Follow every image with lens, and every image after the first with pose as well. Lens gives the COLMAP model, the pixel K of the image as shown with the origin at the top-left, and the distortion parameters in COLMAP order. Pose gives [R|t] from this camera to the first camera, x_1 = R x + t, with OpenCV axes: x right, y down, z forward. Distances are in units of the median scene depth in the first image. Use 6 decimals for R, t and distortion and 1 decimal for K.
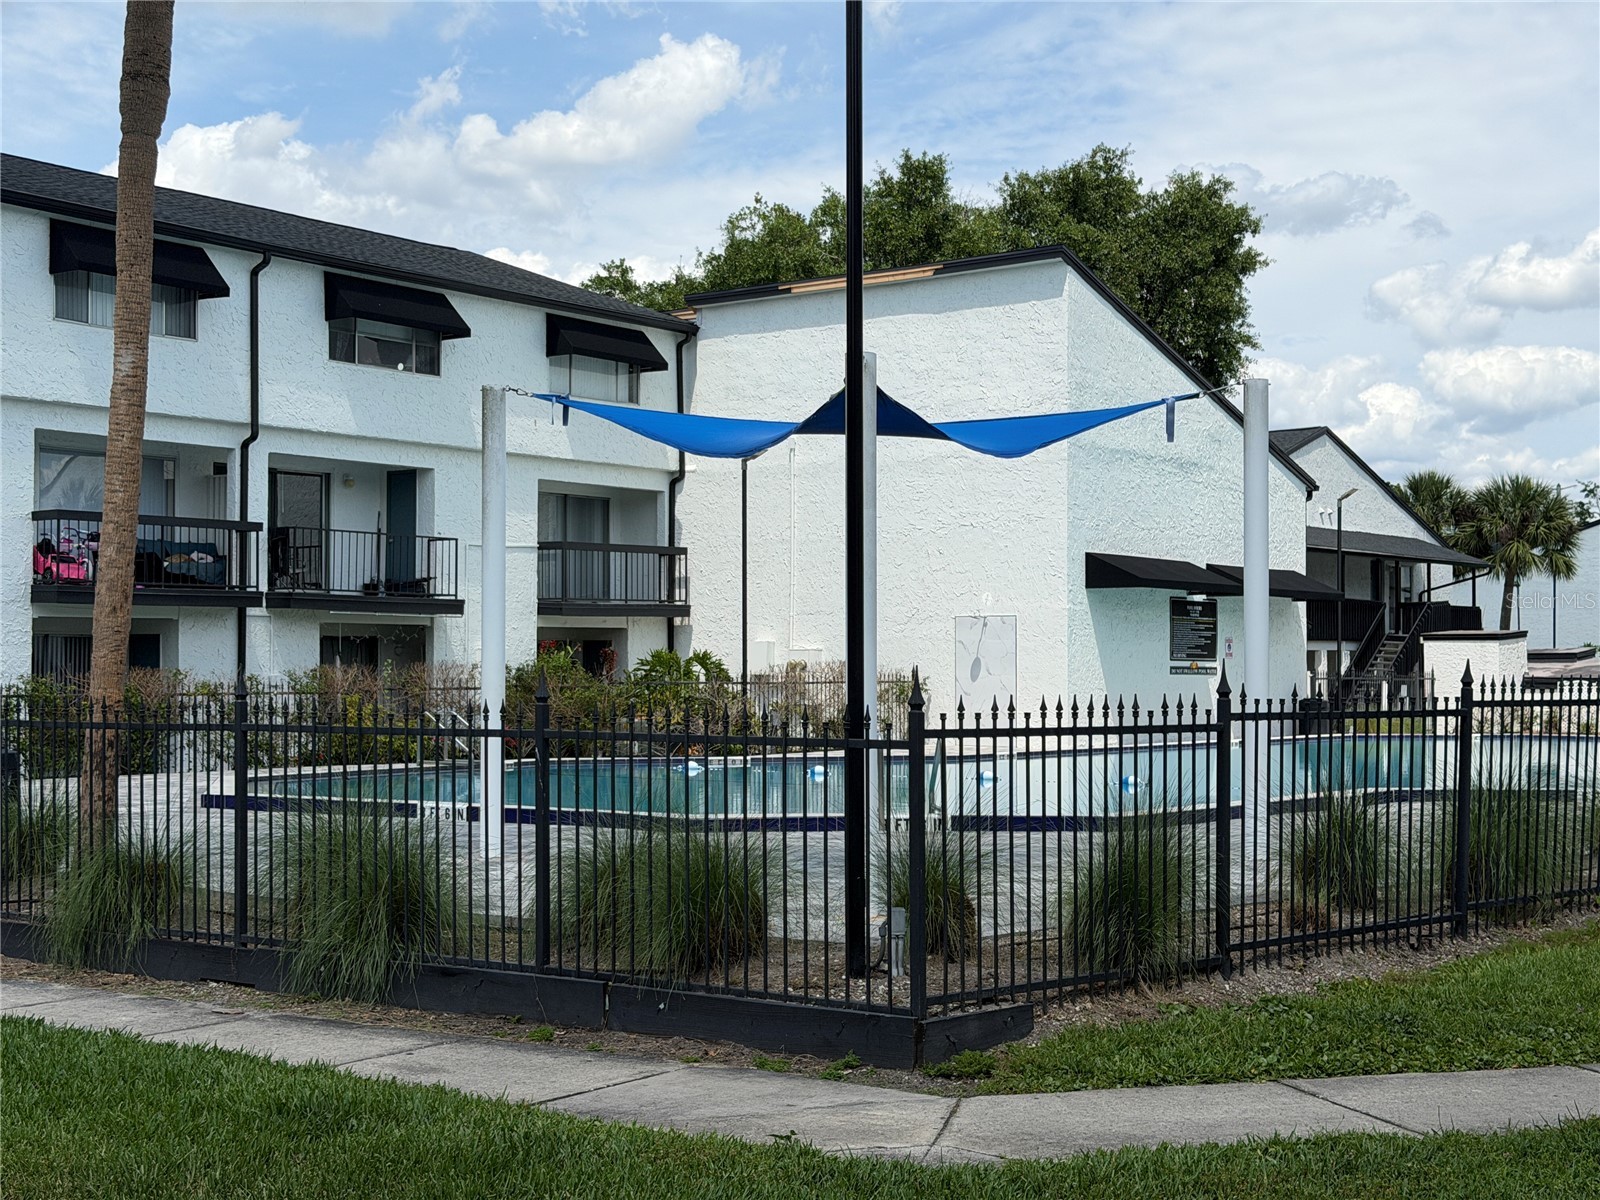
lens RADIAL K [[2212.9, 0, 802.2], [0, 2212.9, 604.0], [0, 0, 1]] dist [0.087729, 0.000000]
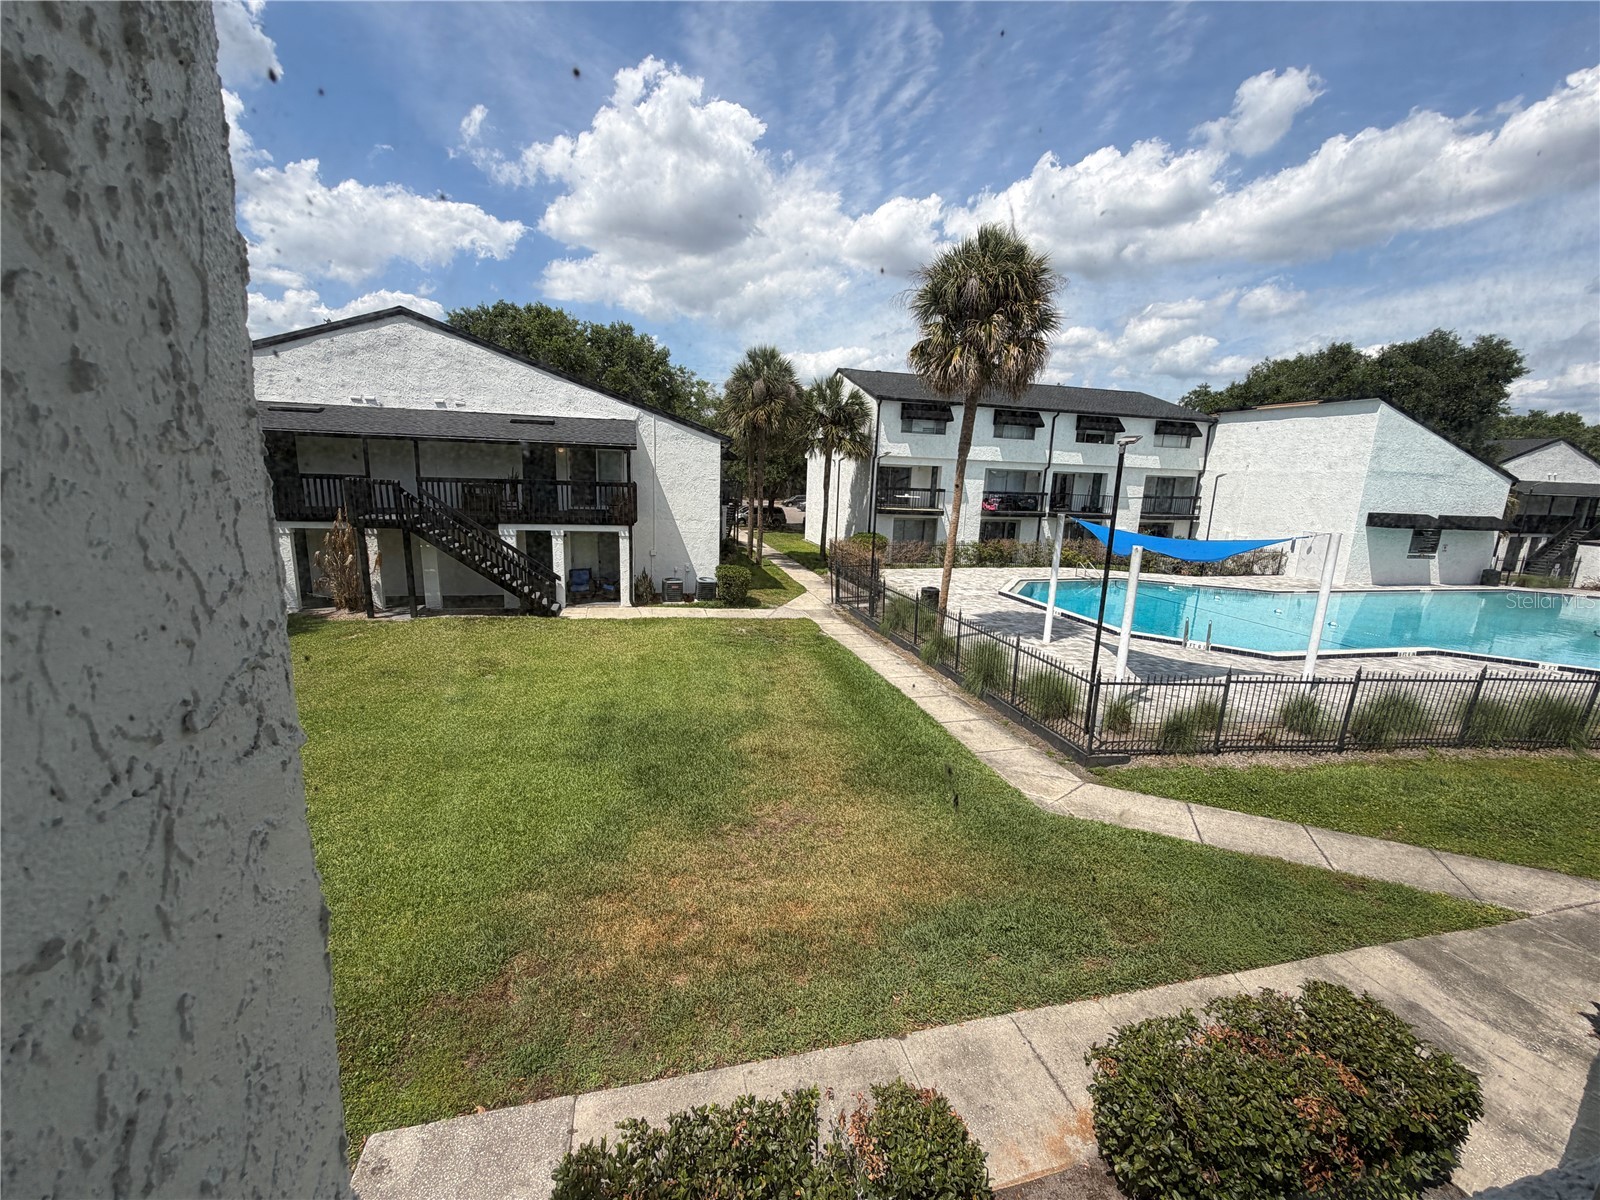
lens RADIAL K [[638.4, 0, 799.4], [0, 638.4, 598.0], [0, 0, 1]] dist [0.002718, 0.000069]
pose [[0.784243, 0.144017, -0.603508, 0.070051], [-0.016384, 0.977156, 0.211891, -0.074146], [0.620238, -0.156287, 0.768687, -0.028615]]
